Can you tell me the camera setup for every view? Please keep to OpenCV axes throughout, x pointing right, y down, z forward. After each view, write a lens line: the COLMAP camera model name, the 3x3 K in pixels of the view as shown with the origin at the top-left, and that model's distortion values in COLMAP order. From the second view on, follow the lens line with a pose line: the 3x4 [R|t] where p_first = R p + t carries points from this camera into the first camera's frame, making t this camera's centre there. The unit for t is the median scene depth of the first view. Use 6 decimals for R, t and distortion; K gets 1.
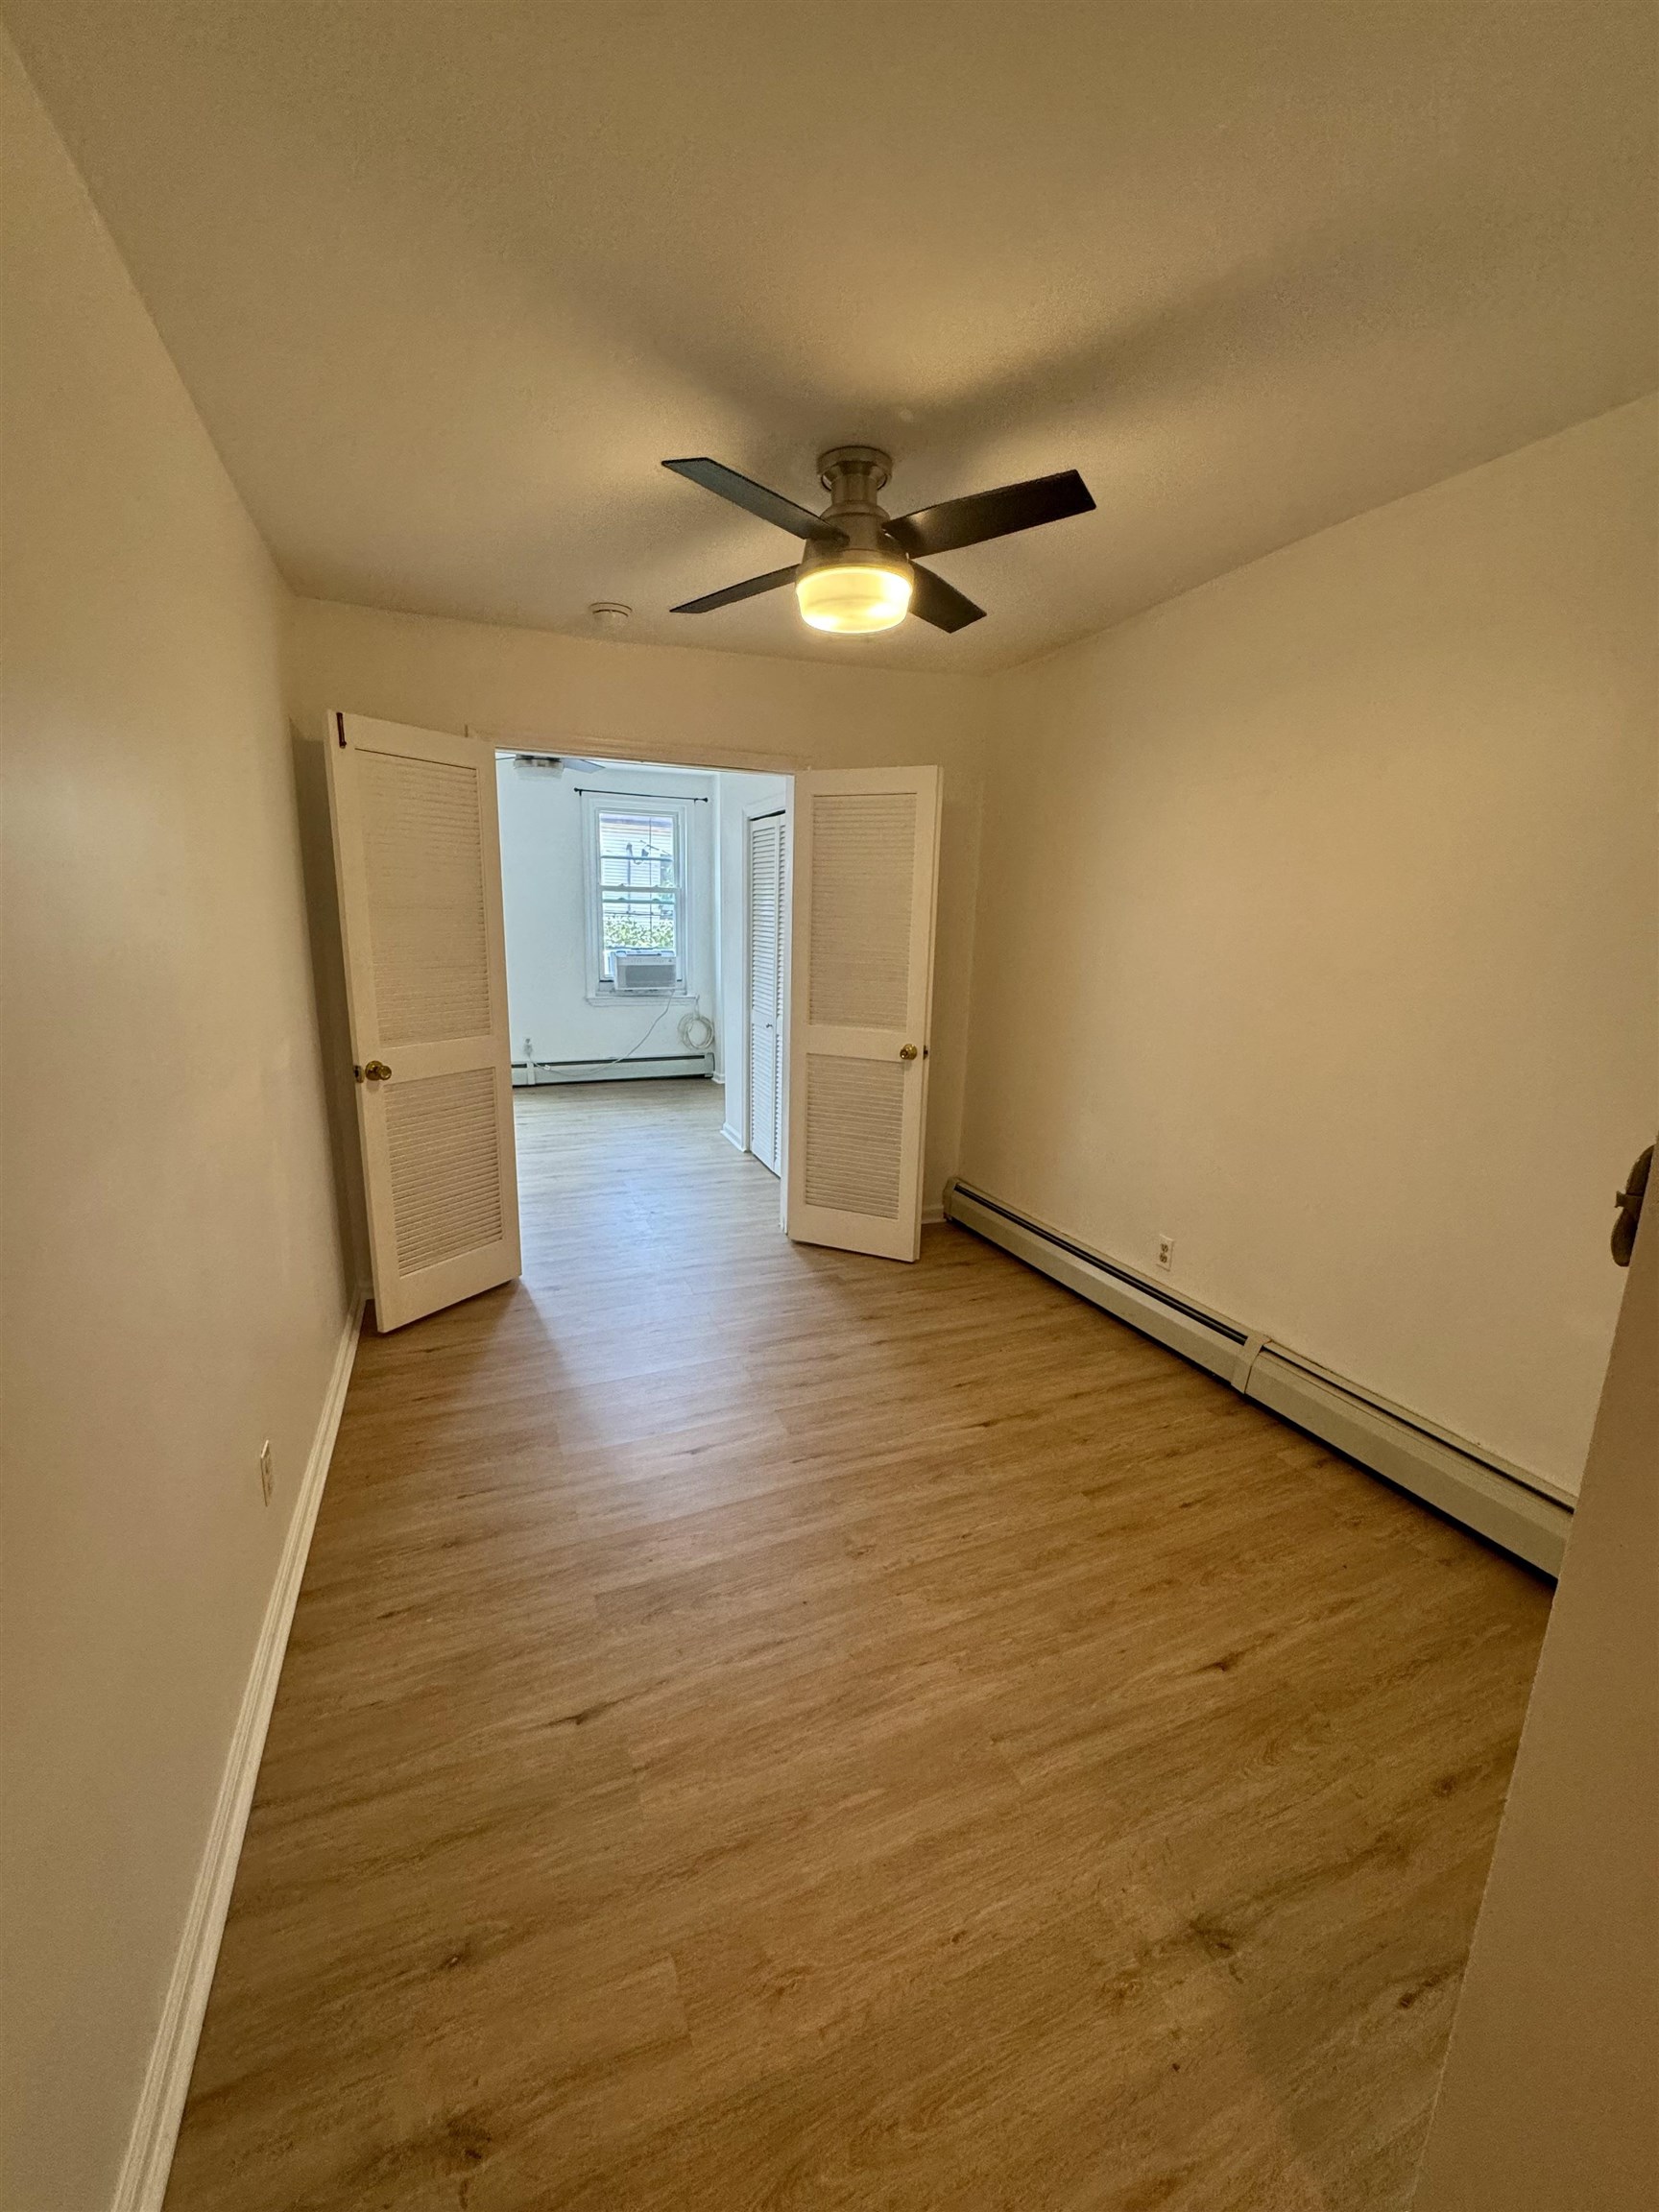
lens RADIAL K [[886.0, 0, 824.3], [0, 886.0, 1109.3], [0, 0, 1]] dist [0.000395, 0.000040]
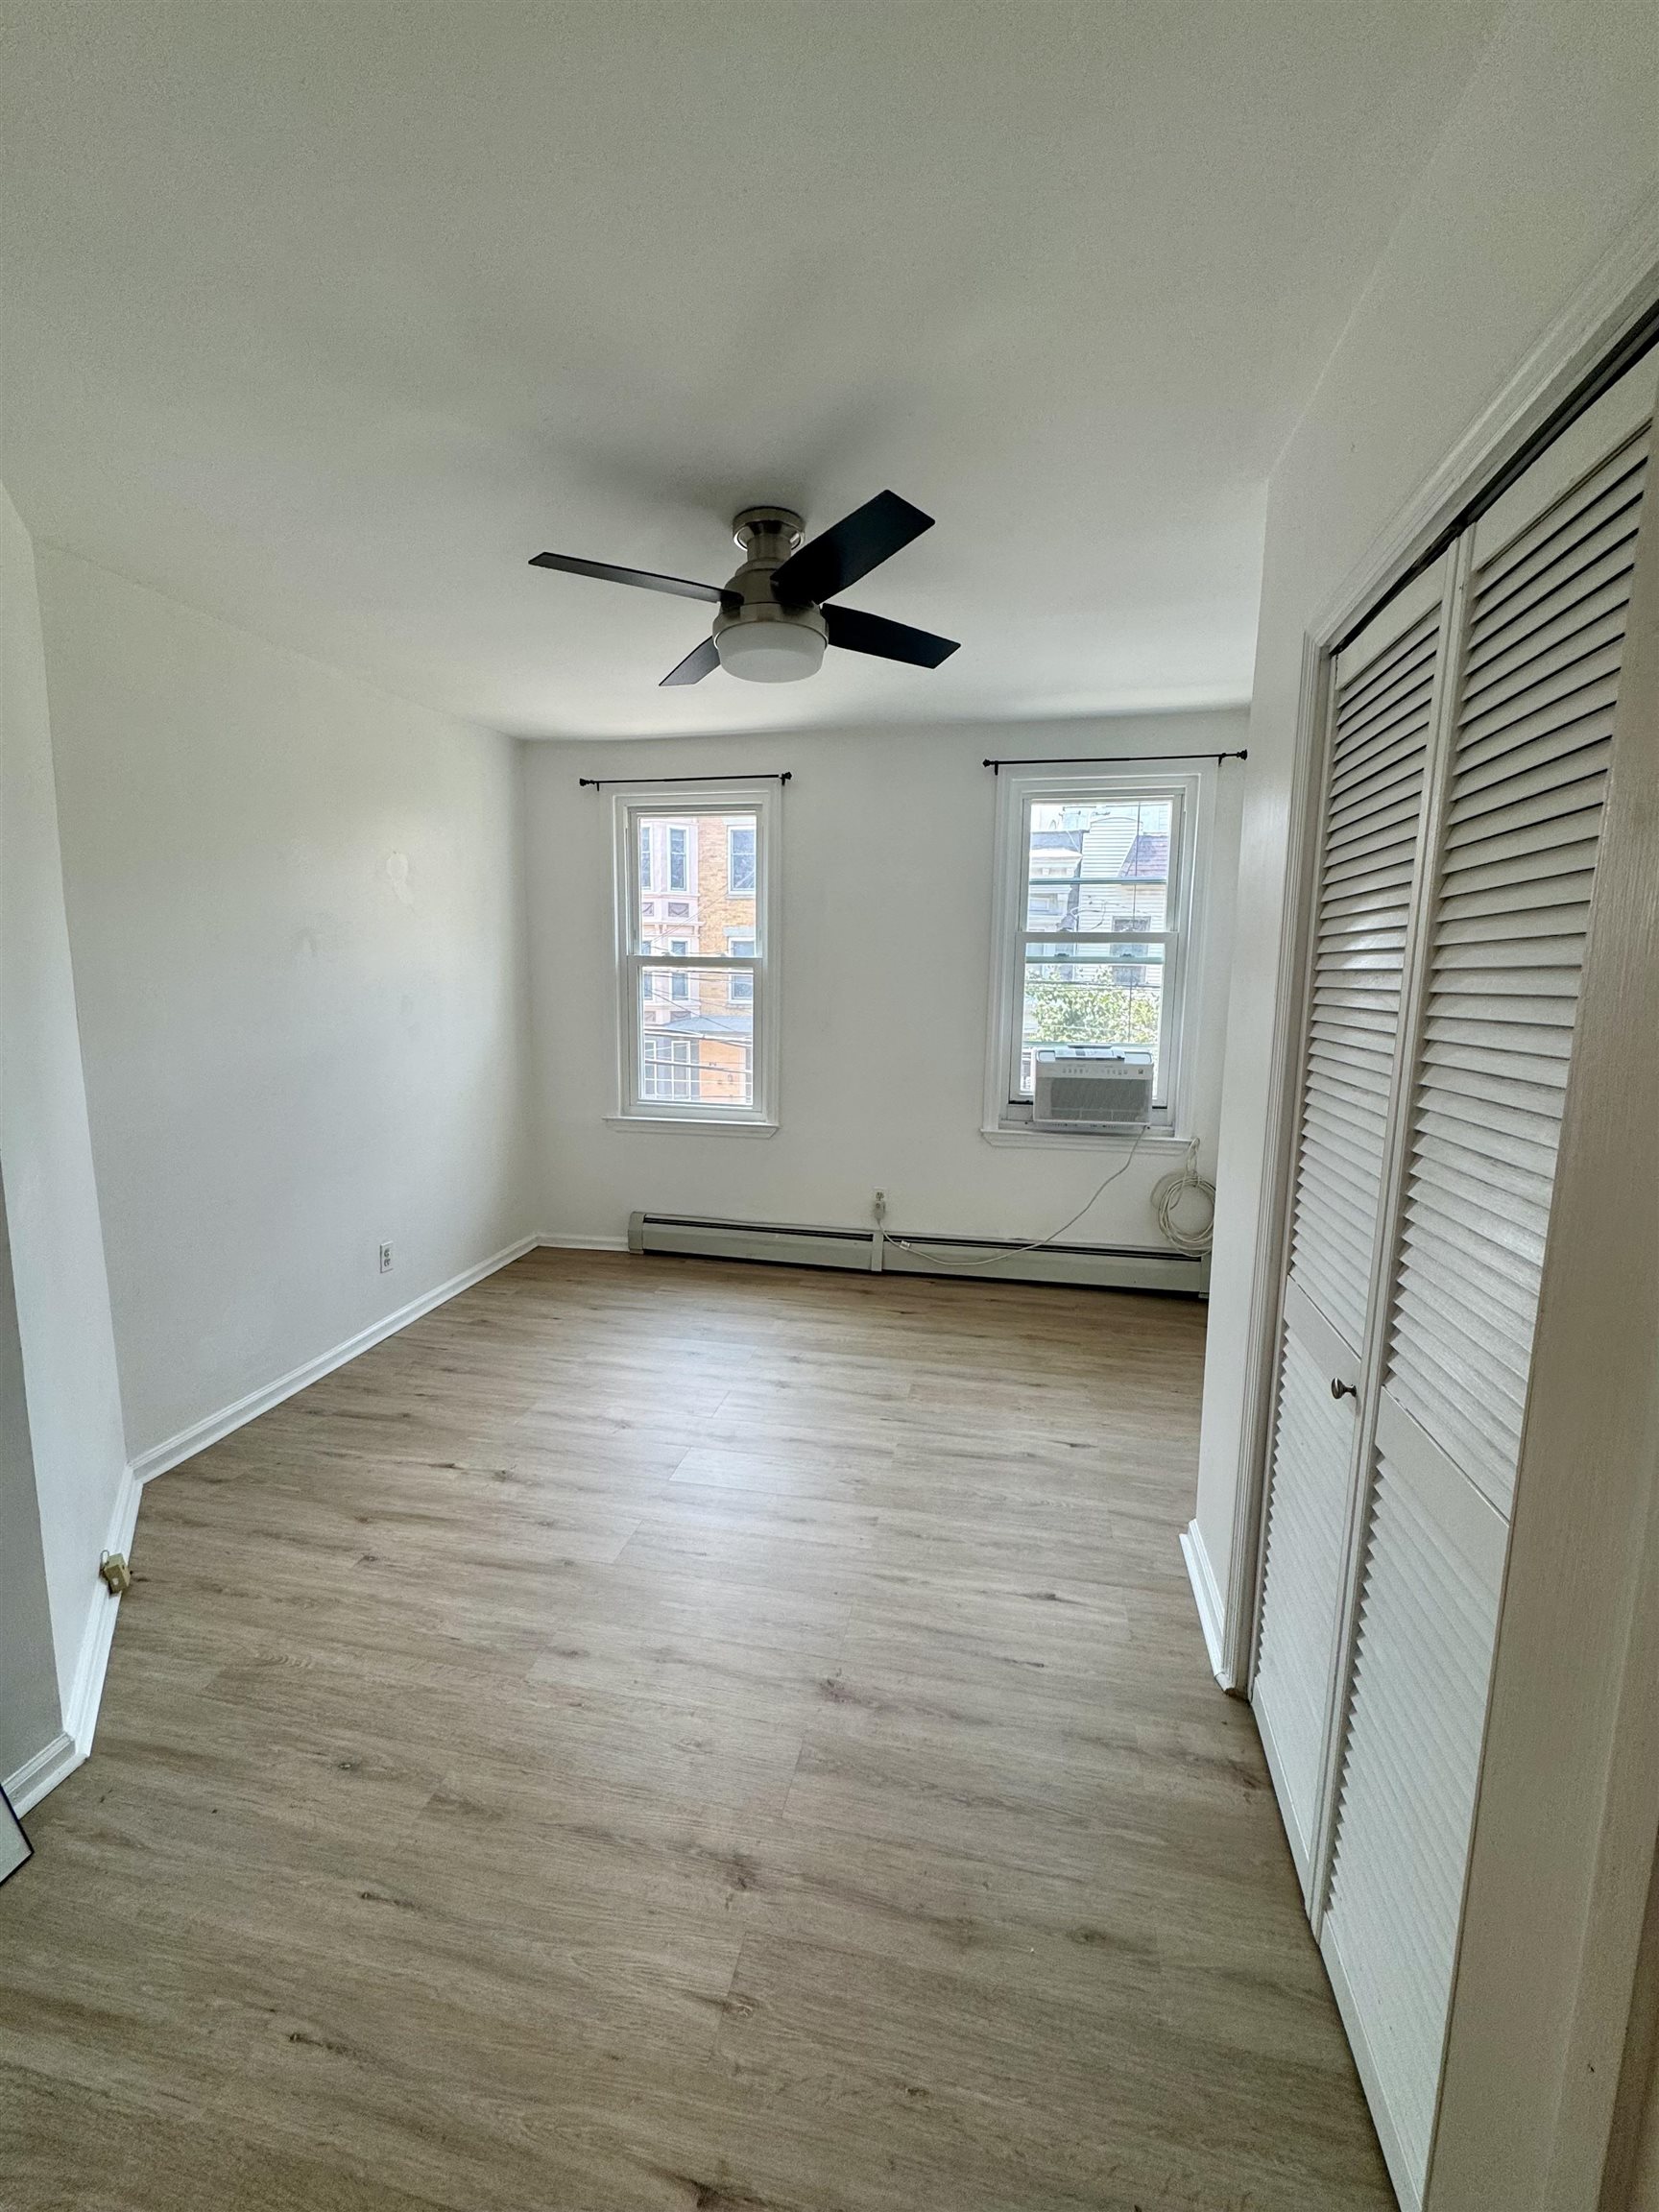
lens RADIAL K [[886.0, 0, 820.9], [0, 886.0, 1104.2], [0, 0, 1]] dist [0.000395, 0.000040]
pose [[0.817185, 0.061090, -0.573128, -0.030520], [-0.115275, 0.991600, -0.058667, -0.097775], [0.564730, 0.114009, 0.817363, 0.480967]]
